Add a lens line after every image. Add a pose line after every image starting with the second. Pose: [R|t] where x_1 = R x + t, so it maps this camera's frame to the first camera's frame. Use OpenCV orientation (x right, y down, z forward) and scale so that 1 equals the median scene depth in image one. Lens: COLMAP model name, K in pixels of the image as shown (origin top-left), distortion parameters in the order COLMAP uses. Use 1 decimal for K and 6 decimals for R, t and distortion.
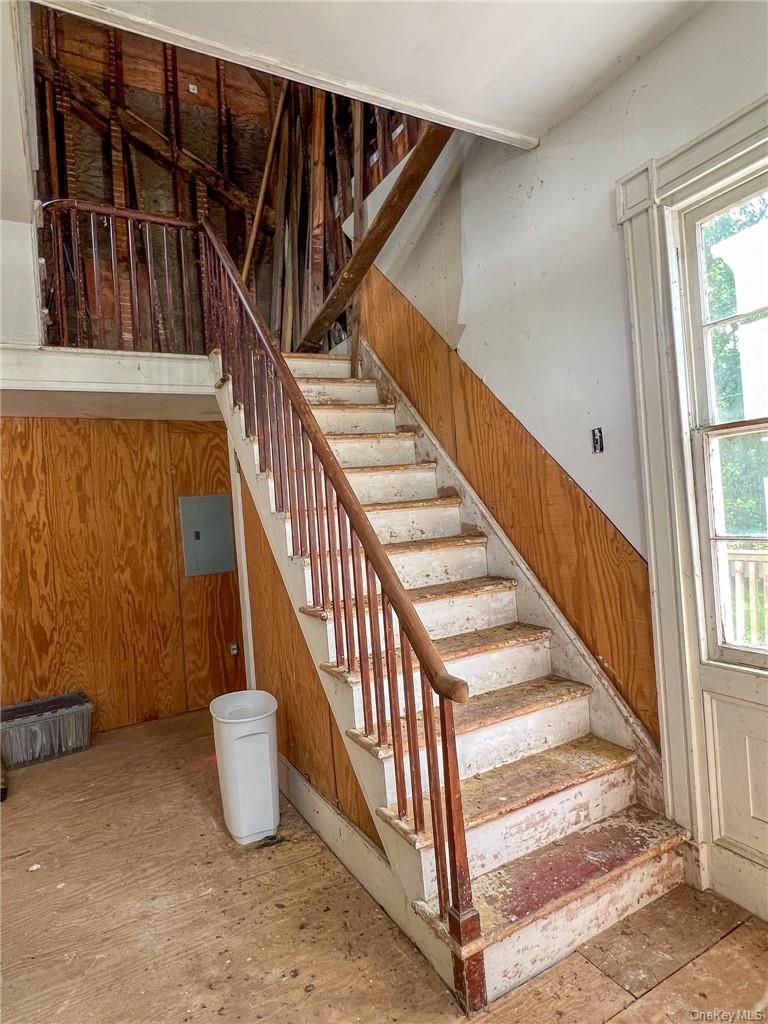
lens RADIAL K [[590.2, 0, 383.9], [0, 590.2, 508.6], [0, 0, 1]] dist [0.003704, 0.000670]
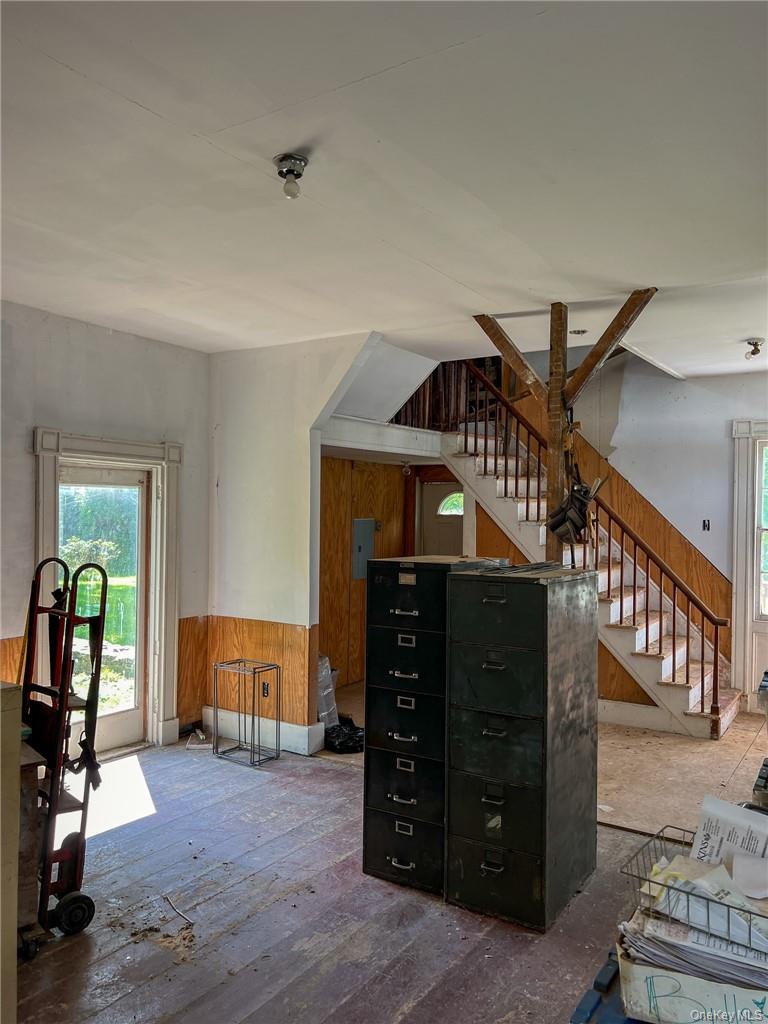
lens RADIAL K [[771.4, 0, 384.7], [0, 771.4, 512.5], [0, 0, 1]] dist [0.053257, -0.014125]
pose [[0.878890, 0.077956, 0.470612, -2.031005], [-0.078920, 0.996723, -0.017717, -0.015915], [-0.470451, -0.021569, 0.882162, -0.985462]]
